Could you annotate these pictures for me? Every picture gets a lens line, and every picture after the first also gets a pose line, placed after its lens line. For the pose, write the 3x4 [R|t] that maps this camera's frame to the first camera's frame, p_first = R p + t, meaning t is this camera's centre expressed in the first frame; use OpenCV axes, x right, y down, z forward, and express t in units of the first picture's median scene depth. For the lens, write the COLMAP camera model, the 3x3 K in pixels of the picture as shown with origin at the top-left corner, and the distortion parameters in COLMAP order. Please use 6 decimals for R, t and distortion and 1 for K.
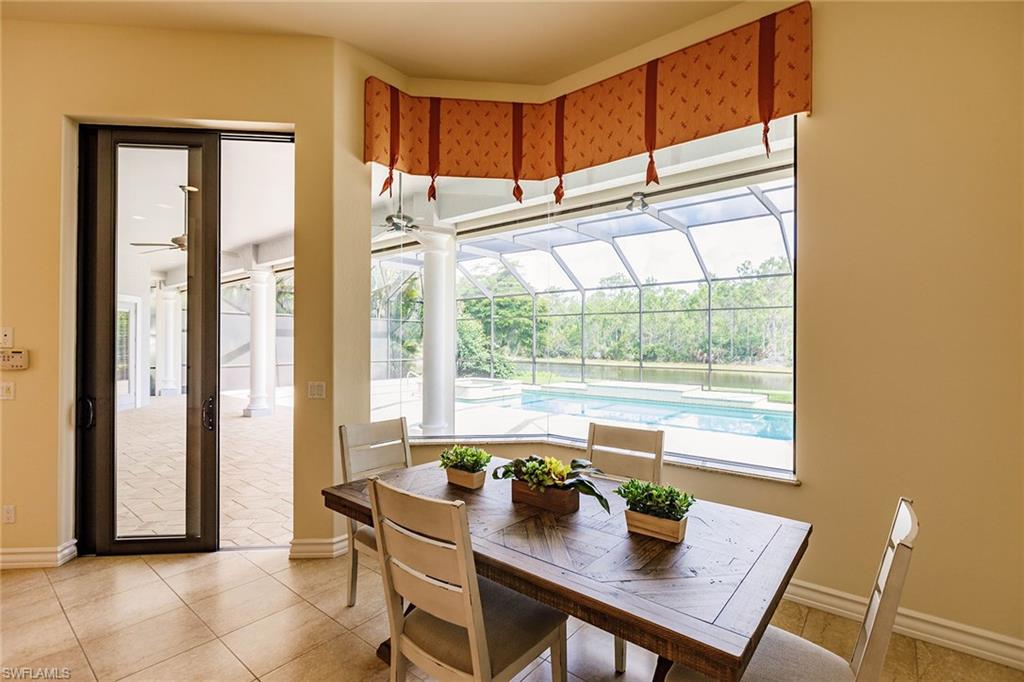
lens RADIAL K [[467.5, 0, 512.0], [0, 467.5, 341.0], [0, 0, 1]] dist [-0.004101, -0.000086]
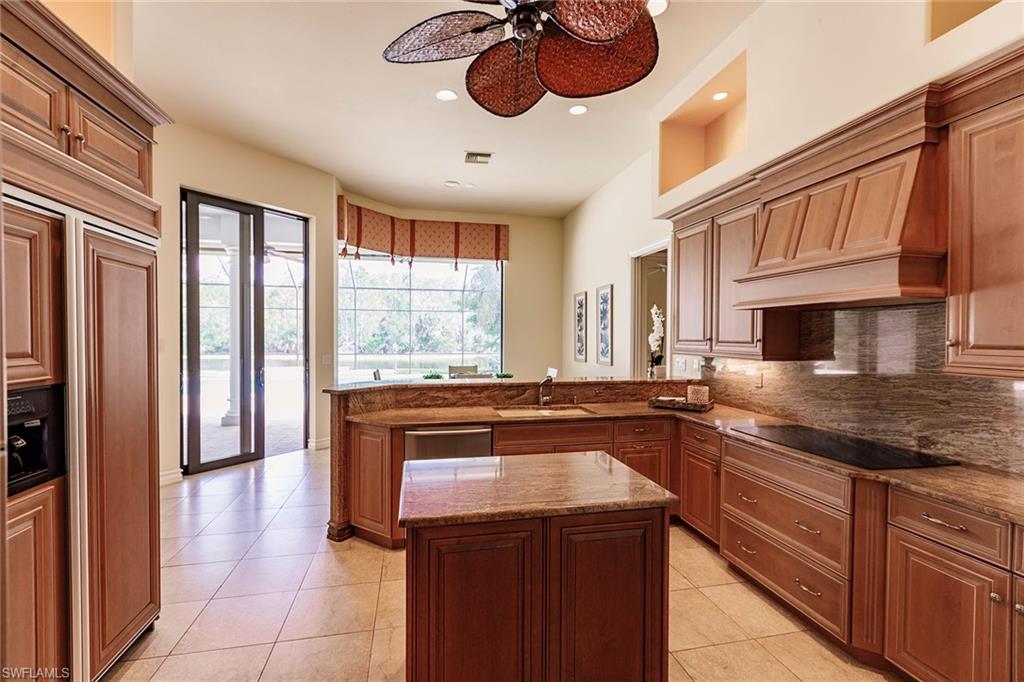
lens RADIAL K [[453.8, 0, 510.3], [0, 453.8, 342.1], [0, 0, 1]] dist [0.001123, -0.000608]
pose [[0.620307, -0.012524, 0.784259, -1.282753], [-0.004720, 0.999795, 0.019699, -0.006005], [-0.784345, -0.015921, 0.620121, -0.662150]]
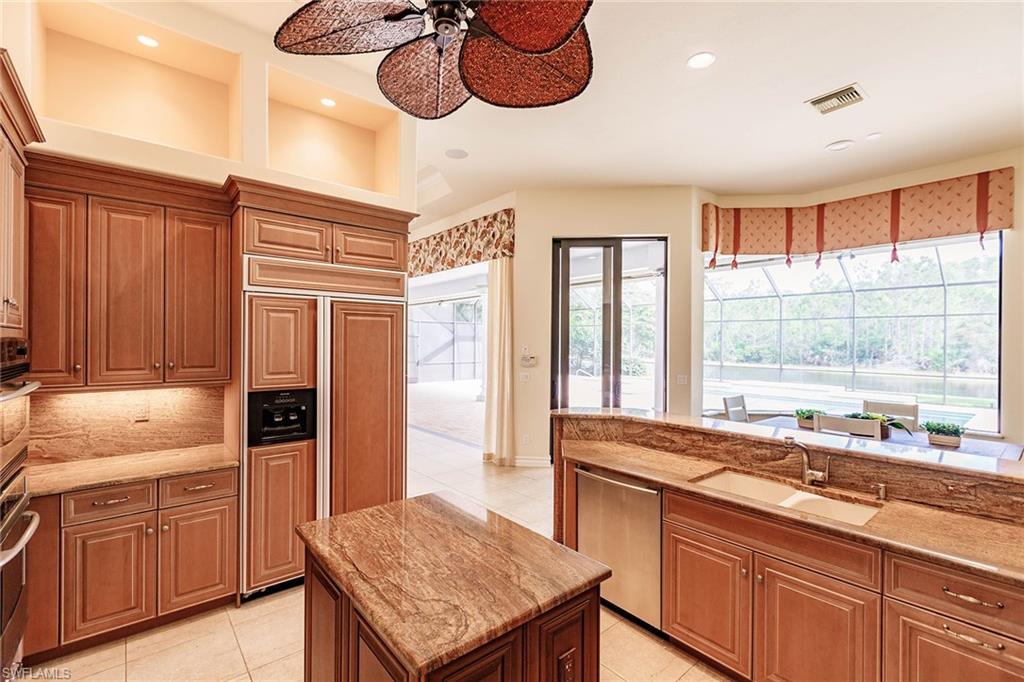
lens RADIAL K [[453.8, 0, 510.3], [0, 453.8, 342.1], [0, 0, 1]] dist [0.001123, -0.000608]
pose [[0.983228, 0.003572, -0.182348, -0.690544], [-0.002956, 0.999989, 0.003651, -0.042508], [0.182359, -0.003051, 0.983227, -0.784773]]
